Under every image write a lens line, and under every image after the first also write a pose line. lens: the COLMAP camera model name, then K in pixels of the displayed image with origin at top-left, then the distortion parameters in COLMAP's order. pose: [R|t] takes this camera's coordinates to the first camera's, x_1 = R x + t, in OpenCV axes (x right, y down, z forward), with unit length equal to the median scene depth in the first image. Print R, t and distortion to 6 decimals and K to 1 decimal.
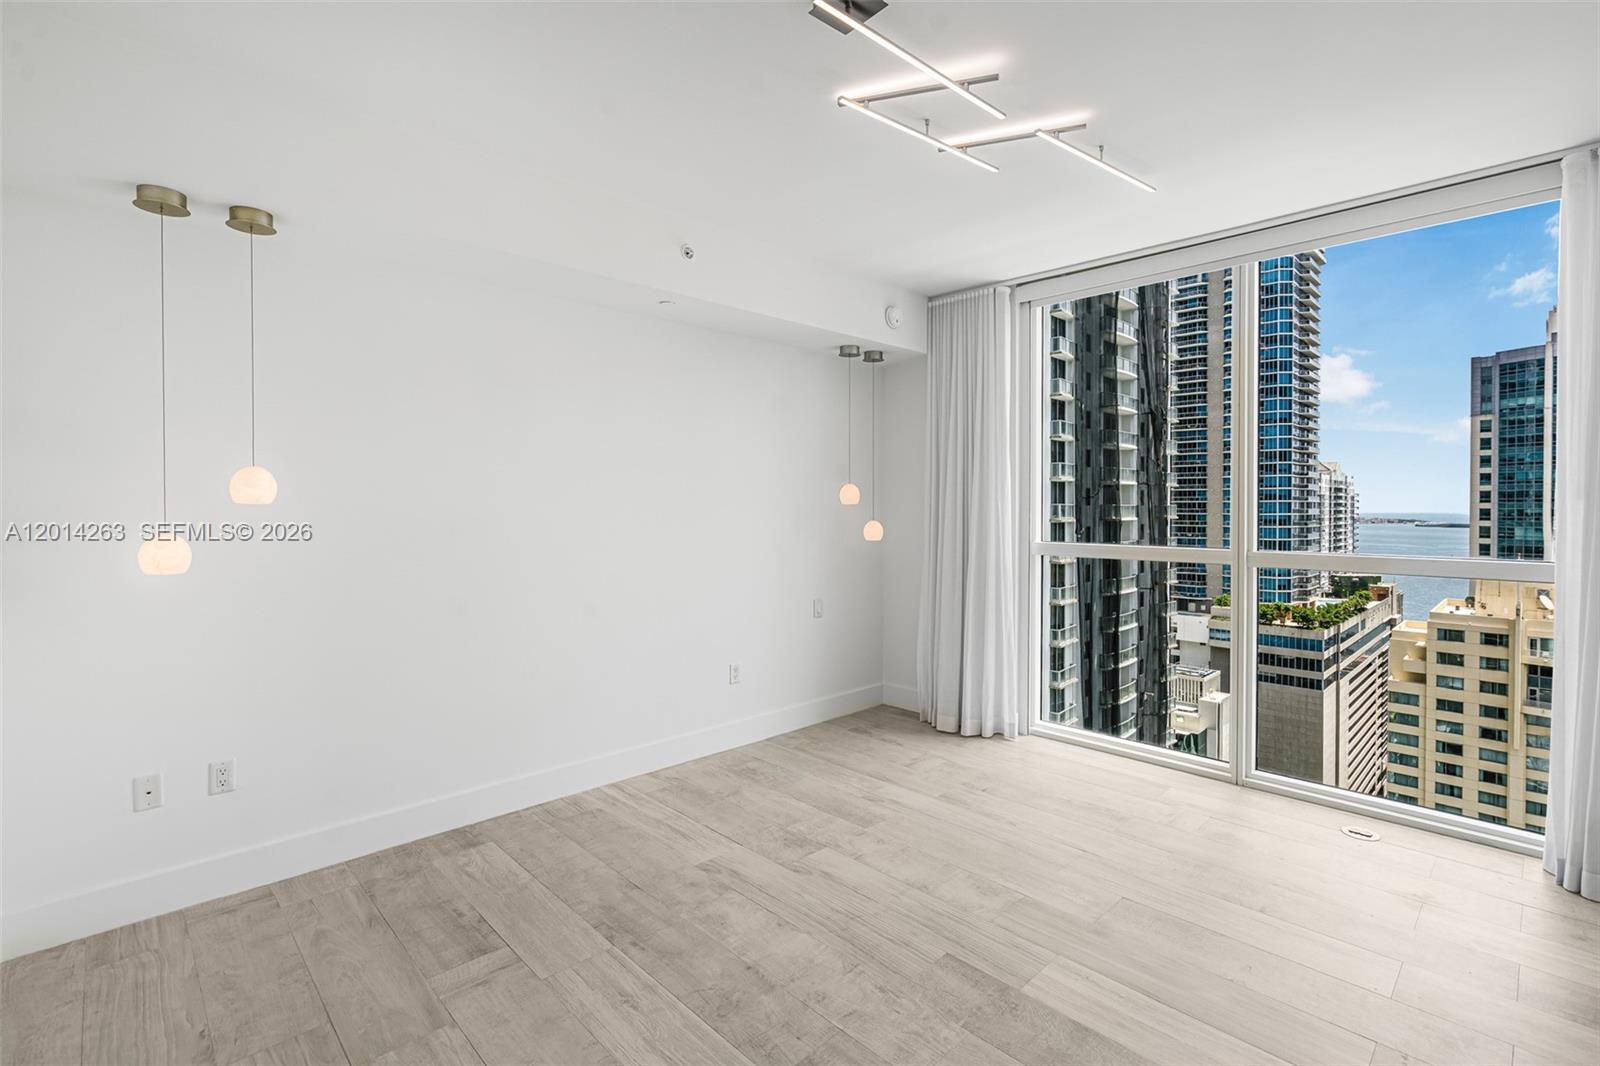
lens RADIAL K [[739.7, 0, 804.9], [0, 739.7, 512.7], [0, 0, 1]] dist [-0.002242, 0.000111]
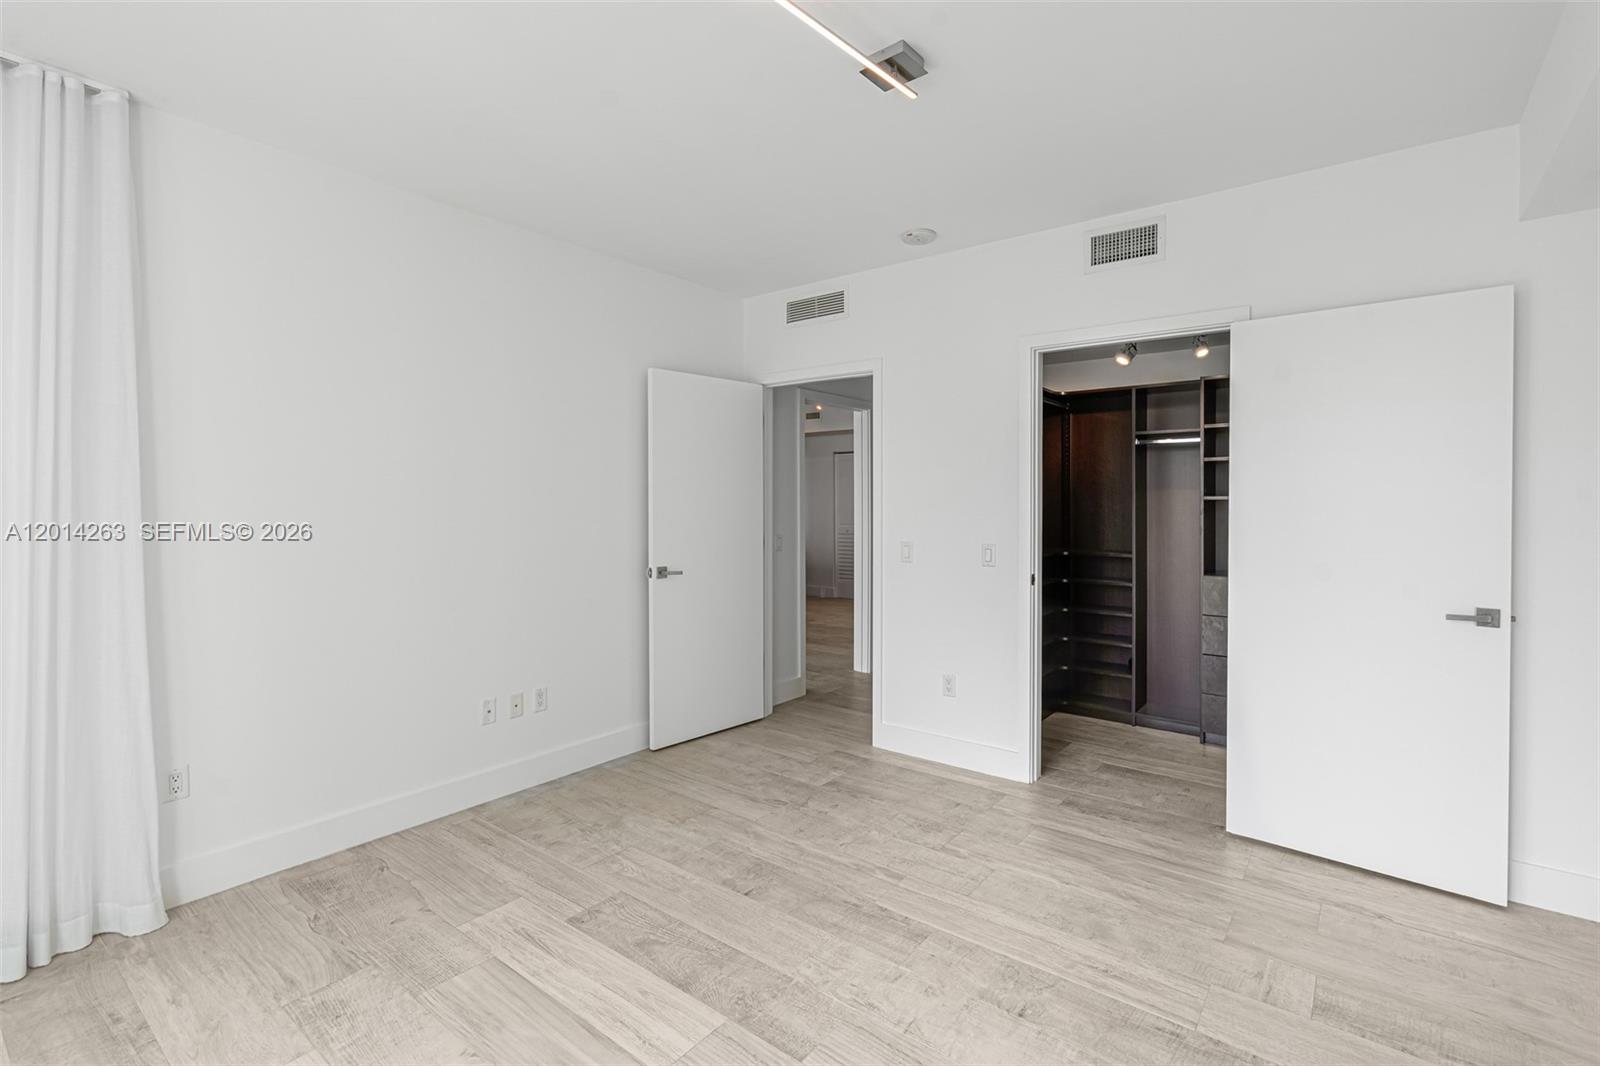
lens RADIAL K [[747.3, 0, 800.0], [0, 747.3, 533.0], [0, 0, 1]] dist [0.000192, 0.000853]
pose [[-0.991122, -0.000492, -0.132951, 0.148544], [-0.005748, 0.999217, 0.039155, -0.002473], [0.132828, 0.039571, -0.990349, 0.877544]]
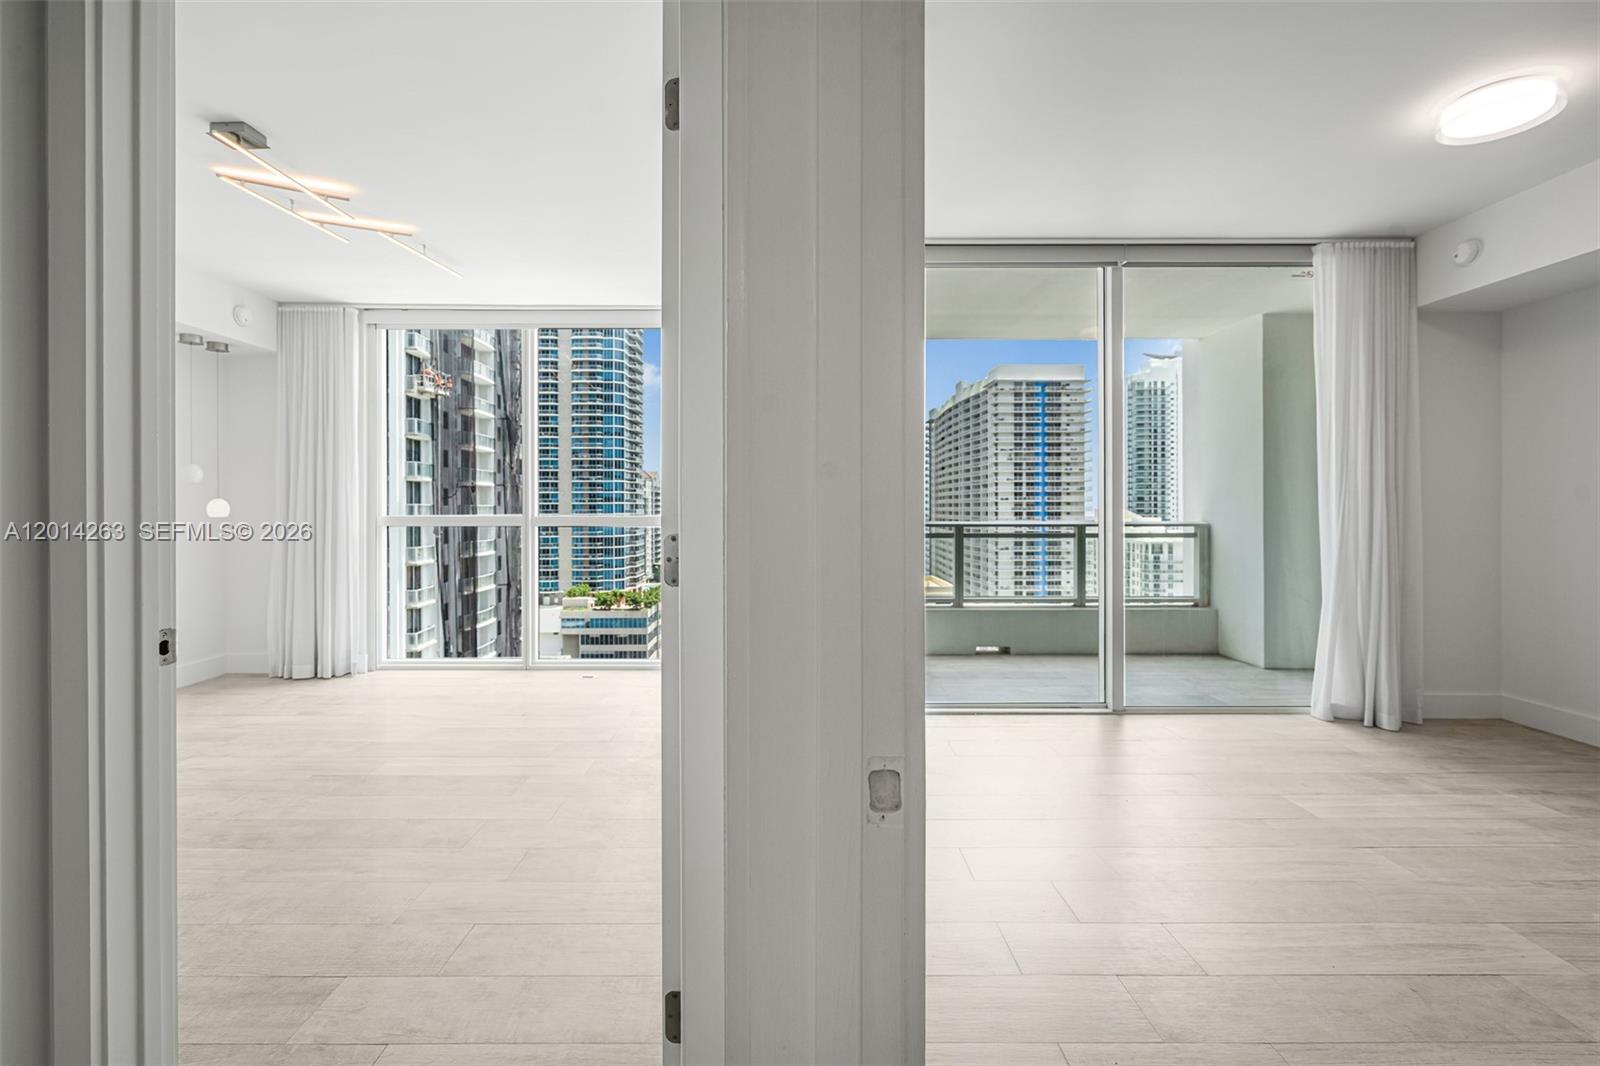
lens RADIAL K [[733.0, 0, 780.8], [0, 733.0, 507.7], [0, 0, 1]] dist [-0.000875, 0.000286]
pose [[0.702113, -0.002513, 0.712061, -0.096341], [0.008931, 0.999946, -0.005277, 0.037251], [-0.712009, 0.010064, 0.702098, -0.349158]]
